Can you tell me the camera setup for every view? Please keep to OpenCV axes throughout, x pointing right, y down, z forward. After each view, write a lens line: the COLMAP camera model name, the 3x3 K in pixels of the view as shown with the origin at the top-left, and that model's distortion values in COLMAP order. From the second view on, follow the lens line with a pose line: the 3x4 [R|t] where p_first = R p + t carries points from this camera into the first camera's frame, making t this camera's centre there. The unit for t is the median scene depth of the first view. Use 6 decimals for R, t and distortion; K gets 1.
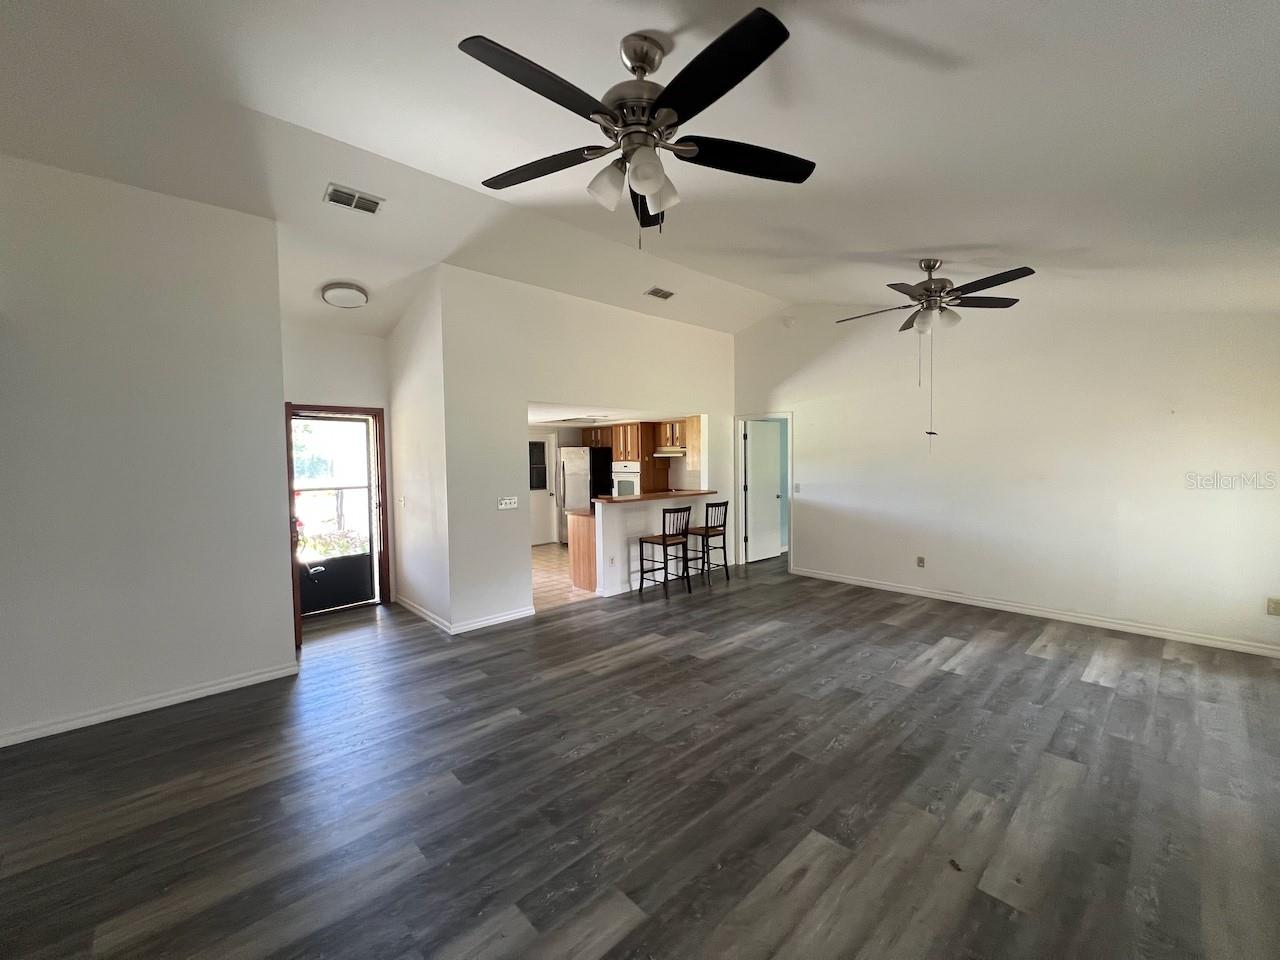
lens RADIAL K [[512.6, 0, 637.6], [0, 512.6, 476.6], [0, 0, 1]] dist [-0.001700, 0.000006]
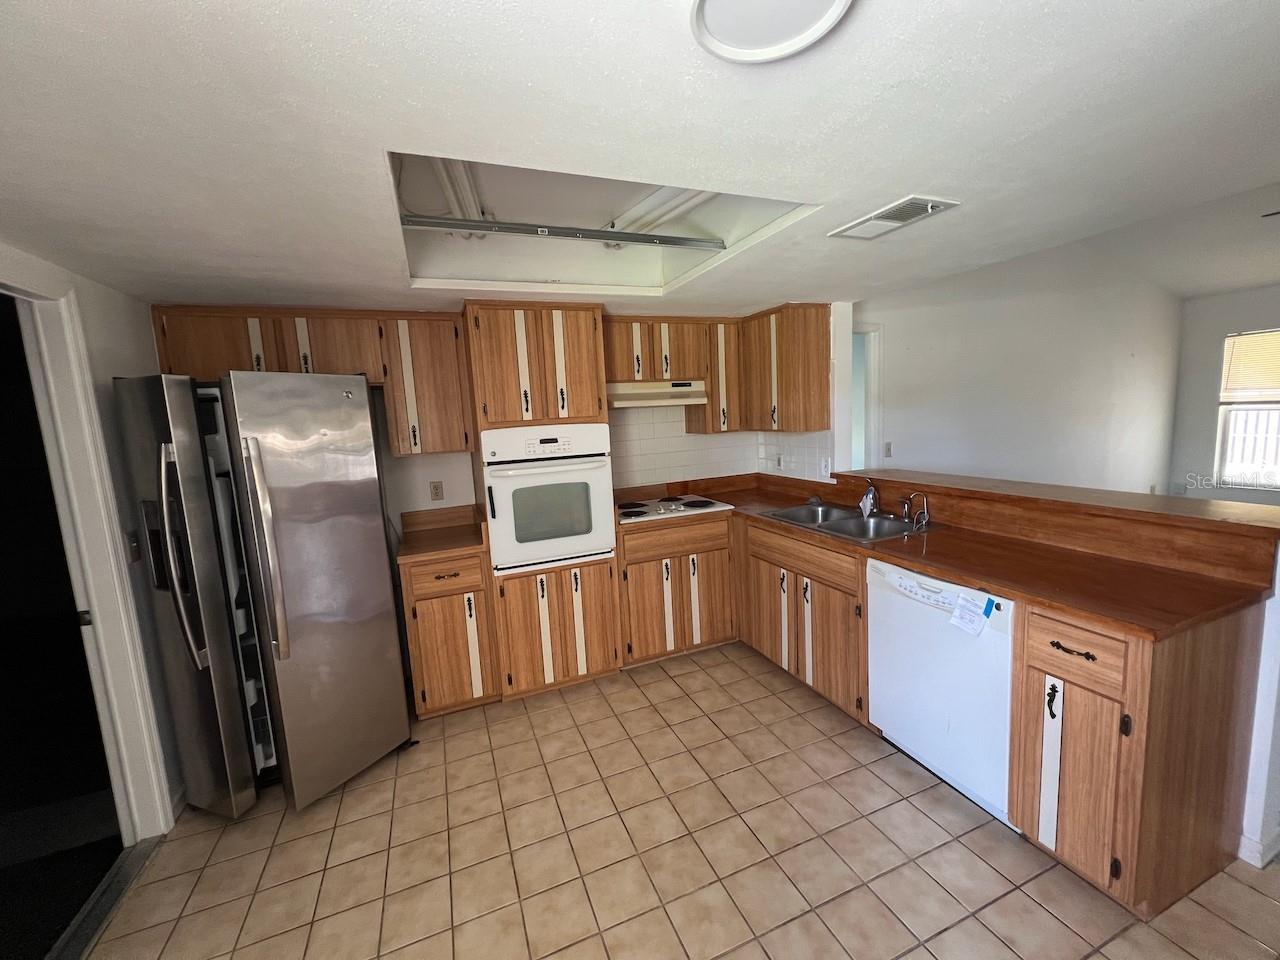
lens RADIAL K [[511.3, 0, 637.2], [0, 511.3, 476.4], [0, 0, 1]] dist [-0.001234, -0.000065]
pose [[0.355369, -0.118603, 0.927171, -0.590216], [0.082064, 0.992046, 0.095448, -0.046355], [-0.931117, 0.042168, 0.362276, 1.646246]]
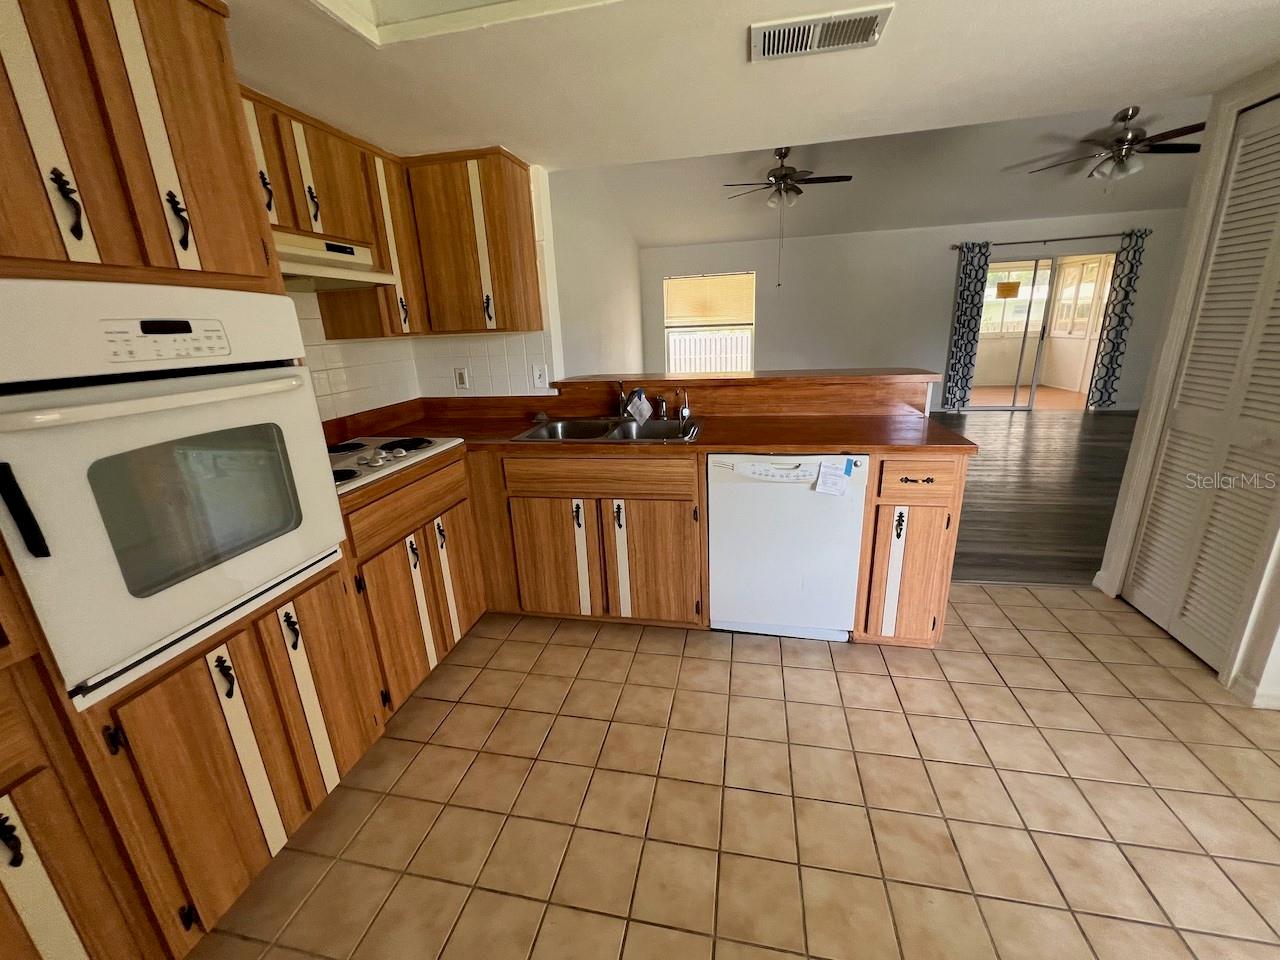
lens RADIAL K [[514.1, 0, 637.8], [0, 514.1, 476.9], [0, 0, 1]] dist [-0.002593, 0.000901]
pose [[-0.577762, -0.193746, 0.792877, -0.387448], [0.082115, 0.952692, 0.292635, -0.023400], [-0.812064, 0.234181, -0.534520, 1.934575]]
